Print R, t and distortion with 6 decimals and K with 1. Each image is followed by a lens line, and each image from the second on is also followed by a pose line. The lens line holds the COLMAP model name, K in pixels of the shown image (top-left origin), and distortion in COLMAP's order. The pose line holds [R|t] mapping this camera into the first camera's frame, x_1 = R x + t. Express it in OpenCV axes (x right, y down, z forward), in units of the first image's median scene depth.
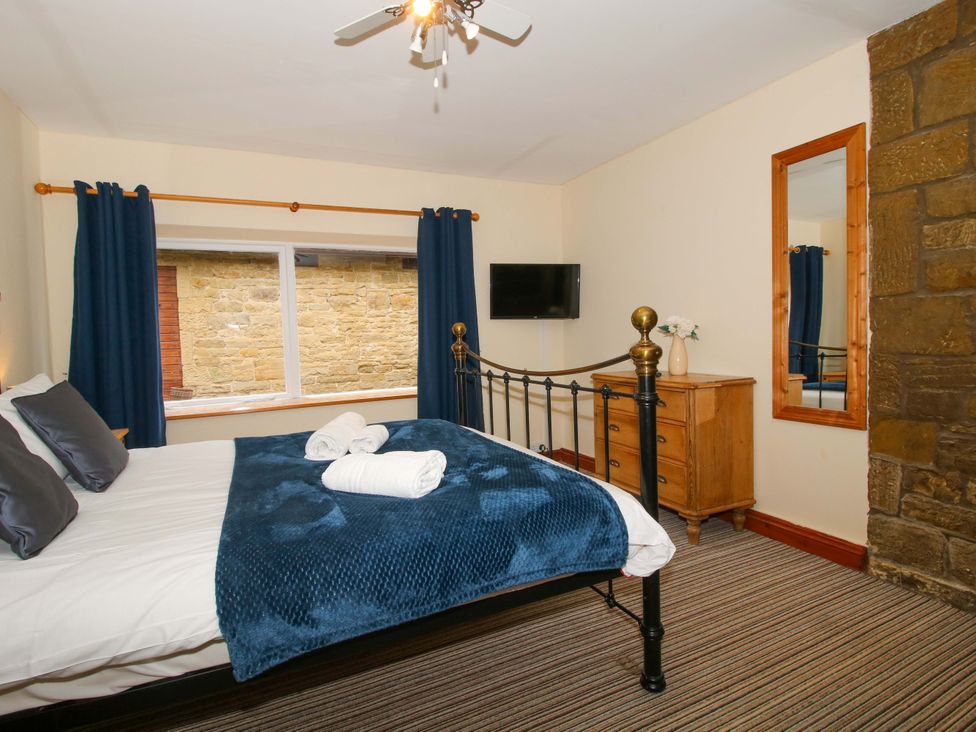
lens RADIAL K [[506.4, 0, 482.7], [0, 506.4, 358.4], [0, 0, 1]] dist [-0.011857, -0.001291]
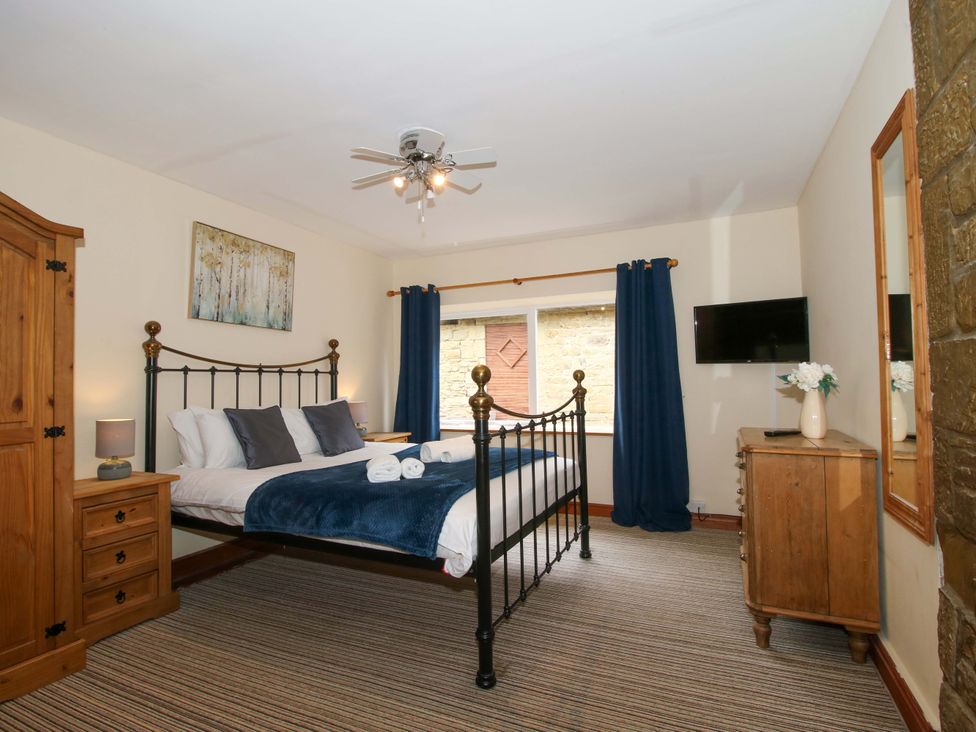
lens RADIAL K [[506.4, 0, 482.7], [0, 506.4, 358.4], [0, 0, 1]] dist [-0.011857, -0.001291]
pose [[0.643148, -0.010162, -0.765674, 0.660351], [-0.044621, 0.997715, -0.050723, -0.027861], [0.764440, 0.066787, 0.641226, 0.096277]]
